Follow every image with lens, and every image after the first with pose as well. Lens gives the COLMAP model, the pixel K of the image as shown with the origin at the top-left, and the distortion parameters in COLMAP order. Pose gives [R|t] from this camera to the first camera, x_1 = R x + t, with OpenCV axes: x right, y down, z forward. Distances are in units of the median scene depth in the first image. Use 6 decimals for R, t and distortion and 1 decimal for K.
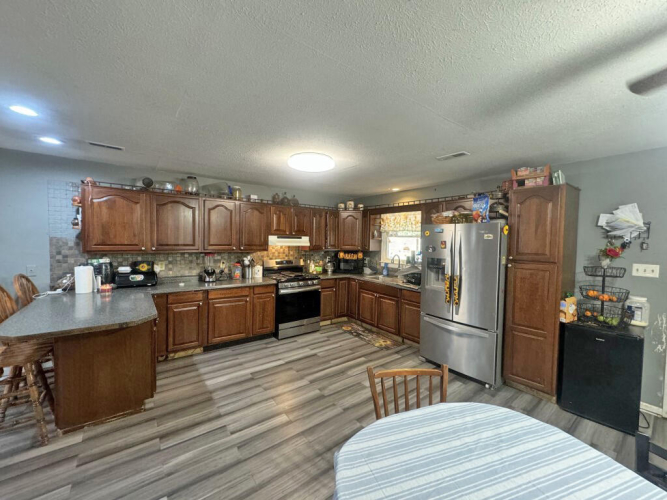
lens RADIAL K [[266.4, 0, 333.5], [0, 266.4, 250.0], [0, 0, 1]] dist [-0.000187, 0.000146]
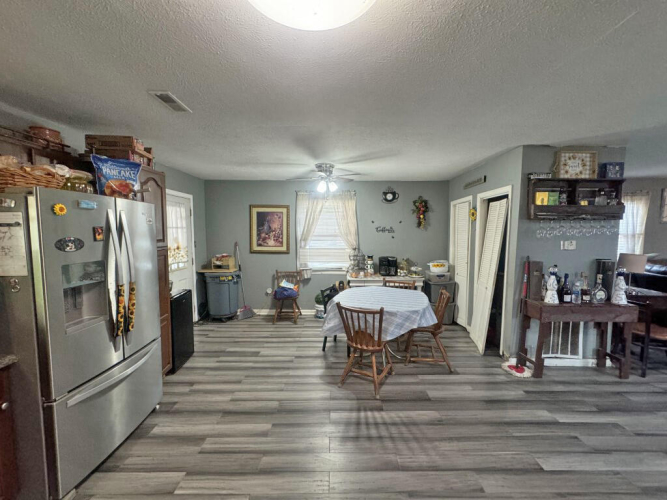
lens RADIAL K [[266.4, 0, 333.5], [0, 266.4, 250.0], [0, 0, 1]] dist [-0.000187, 0.000146]
pose [[-0.793190, -0.061815, 0.605828, -0.226467], [0.009822, 0.993407, 0.114220, -0.034493], [-0.608895, 0.096549, -0.787354, 0.940431]]
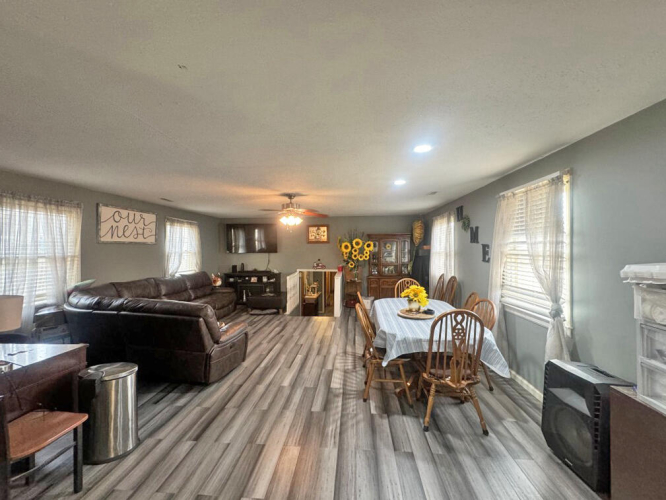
lens RADIAL K [[269.8, 0, 333.9], [0, 269.8, 250.9], [0, 0, 1]] dist [-0.000669, 0.000014]
pose [[-0.665782, -0.021238, -0.745844, -0.499322], [-0.041091, 0.999121, 0.008230, -0.019024], [0.745014, 0.036127, -0.666070, 0.438716]]
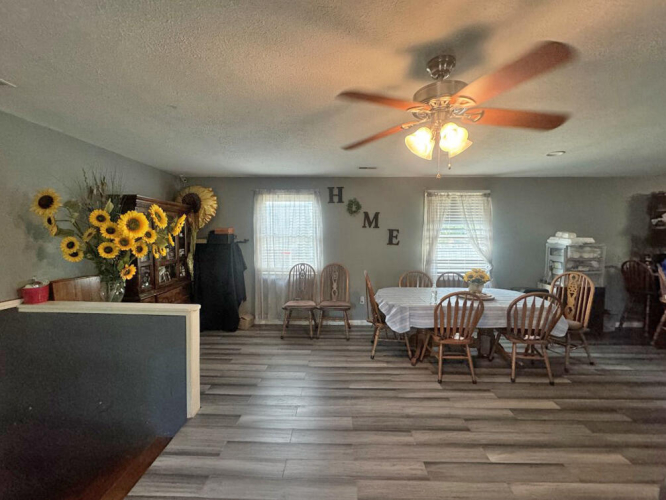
lens RADIAL K [[269.8, 0, 333.9], [0, 269.8, 250.9], [0, 0, 1]] dist [-0.000669, 0.000014]
pose [[0.782028, 0.011674, -0.623134, -1.113167], [-0.004318, 0.999902, 0.013313, 0.018489], [0.623228, -0.007721, 0.782002, -0.879348]]
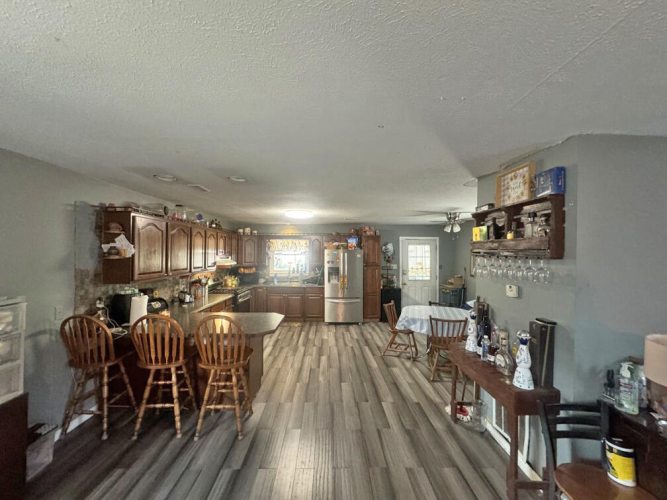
lens RADIAL K [[270.2, 0, 334.4], [0, 270.2, 250.9], [0, 0, 1]] dist [-0.000669, 0.000014]
pose [[0.585077, -0.011706, 0.810893, -1.006186], [0.040769, 0.999056, -0.014993, -0.048229], [-0.809953, 0.041831, 0.585002, -0.119774]]
